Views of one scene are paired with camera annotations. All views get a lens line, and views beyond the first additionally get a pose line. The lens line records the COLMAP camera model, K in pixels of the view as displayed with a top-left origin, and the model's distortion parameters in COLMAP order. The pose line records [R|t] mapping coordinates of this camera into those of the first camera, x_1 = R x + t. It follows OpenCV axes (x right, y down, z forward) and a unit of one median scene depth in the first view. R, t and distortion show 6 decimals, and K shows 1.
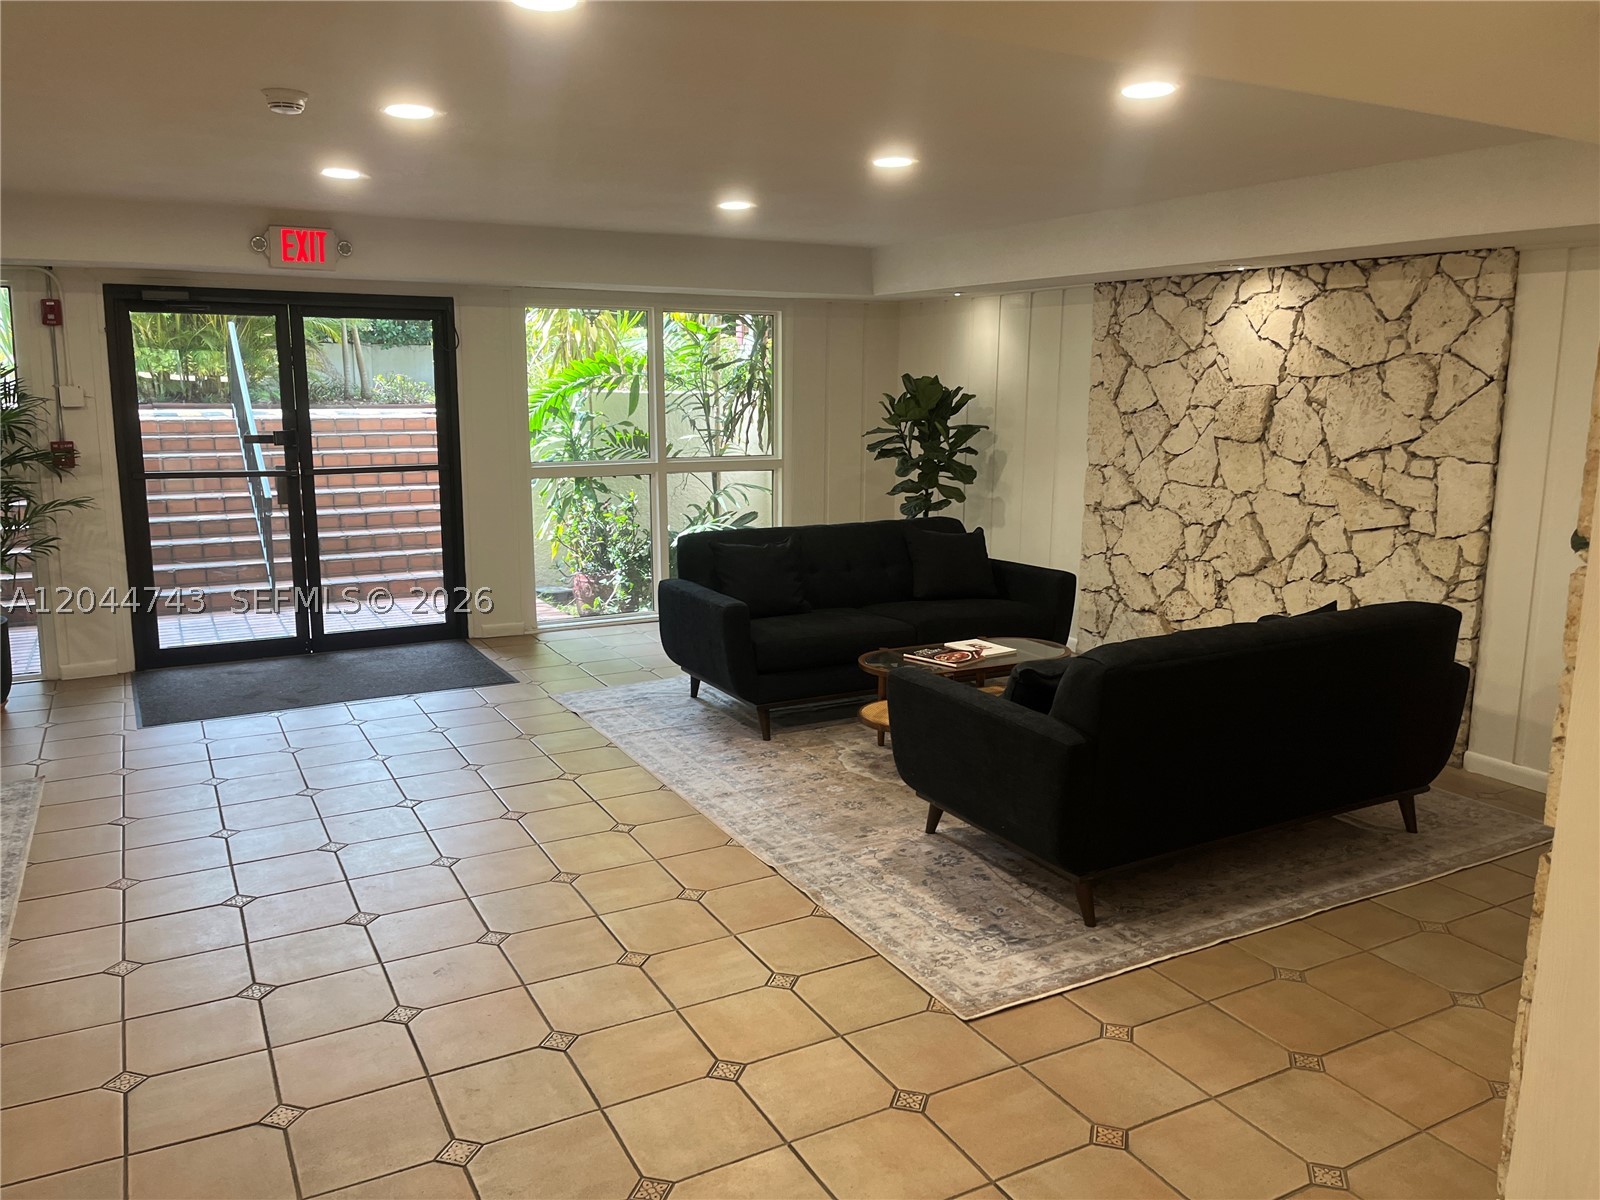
lens RADIAL K [[1194.4, 0, 809.4], [0, 1194.4, 568.0], [0, 0, 1]] dist [0.071639, -0.115153]
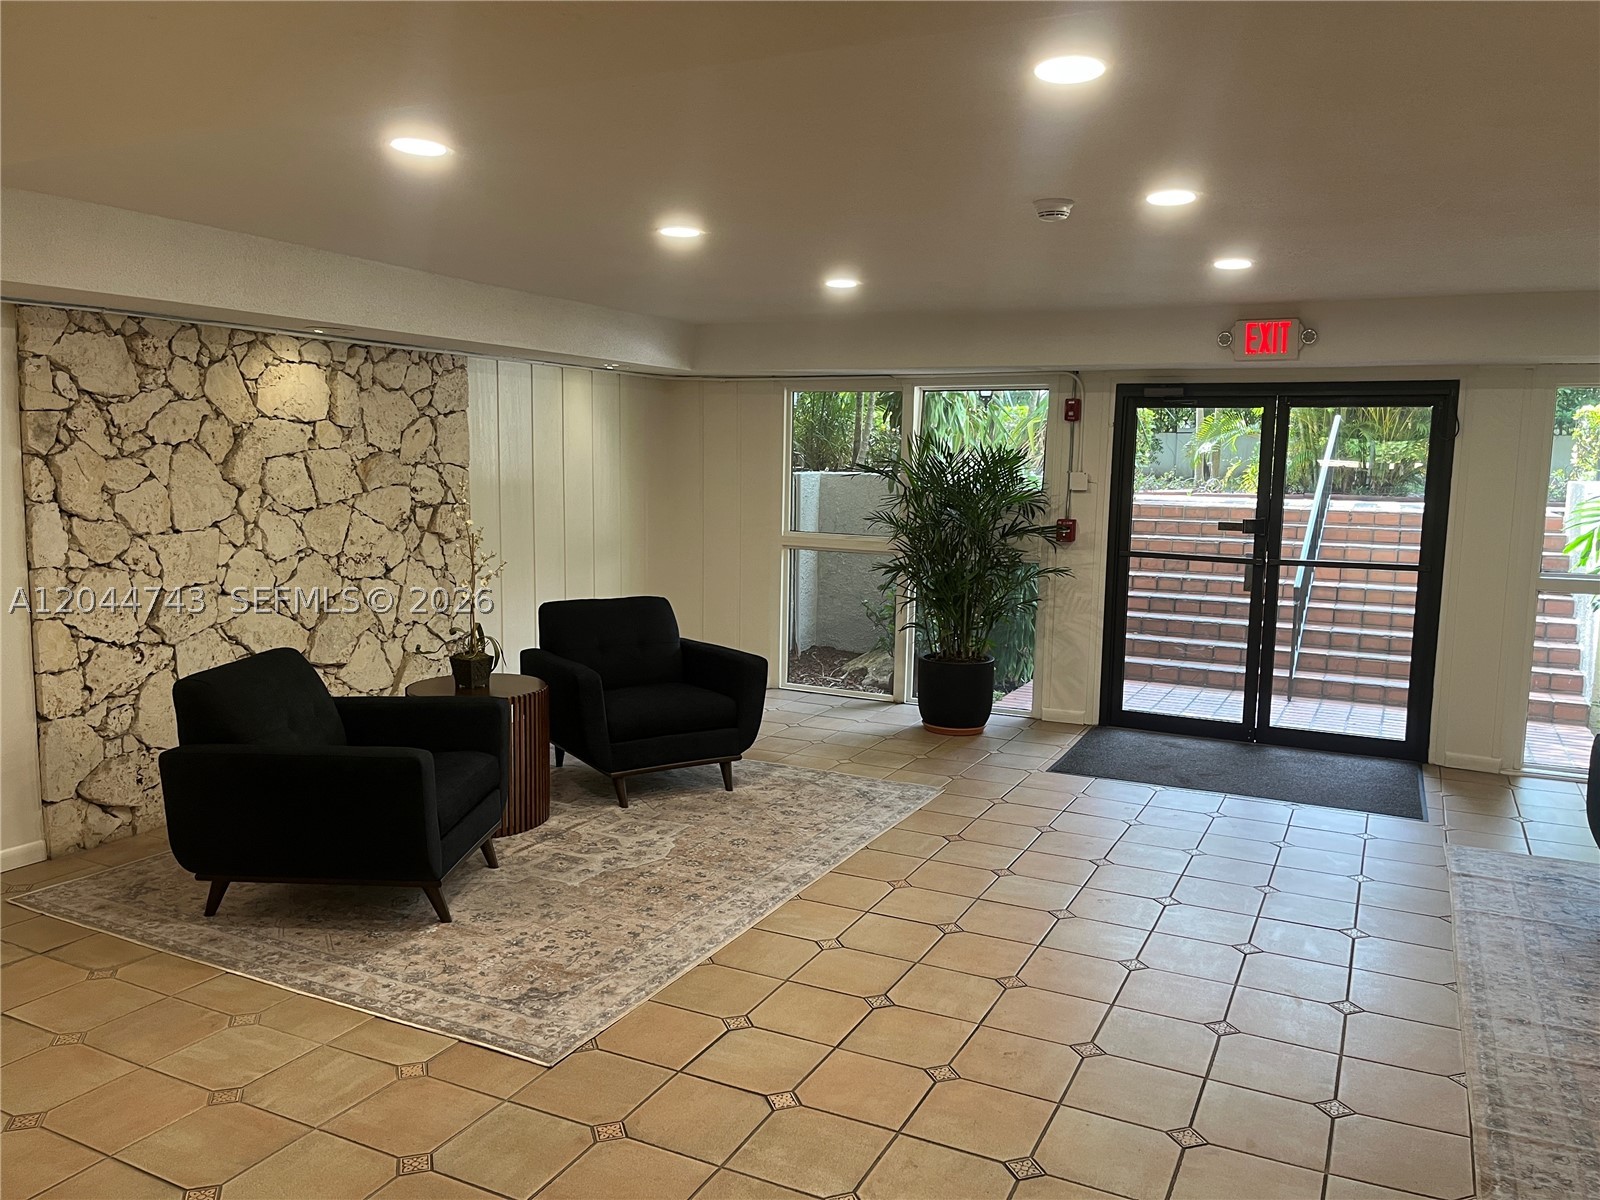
lens RADIAL K [[1194.4, 0, 809.4], [0, 1194.4, 568.0], [0, 0, 1]] dist [0.071639, -0.115153]
pose [[0.569171, 0.080837, -0.818236, 0.188424], [-0.144383, 0.989518, -0.002675, -0.017096], [0.809443, 0.119661, 0.574877, 0.124796]]
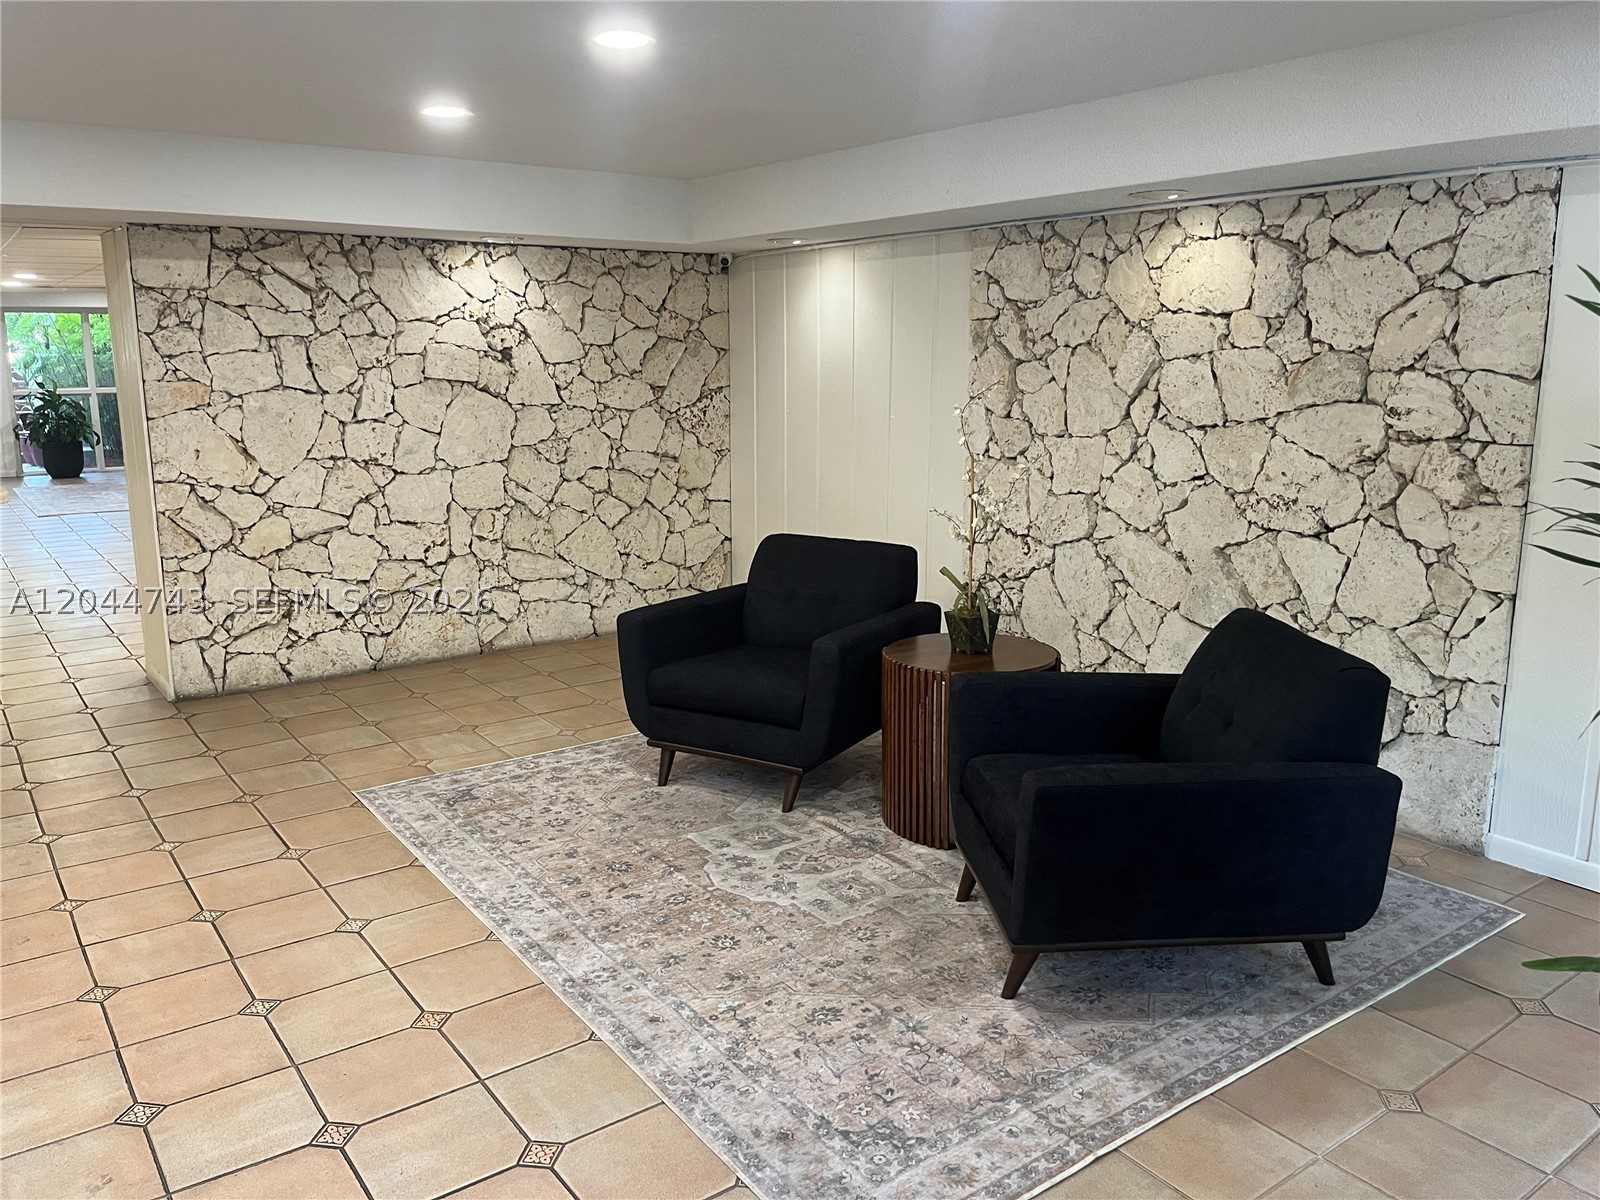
lens RADIAL K [[1194.4, 0, 809.4], [0, 1194.4, 568.0], [0, 0, 1]] dist [0.071639, -0.115153]
pose [[-0.990328, 0.017842, -0.137597, -0.414093], [-0.029098, 0.942938, 0.331695, -0.154233], [0.135663, 0.332491, -0.933298, 0.965740]]
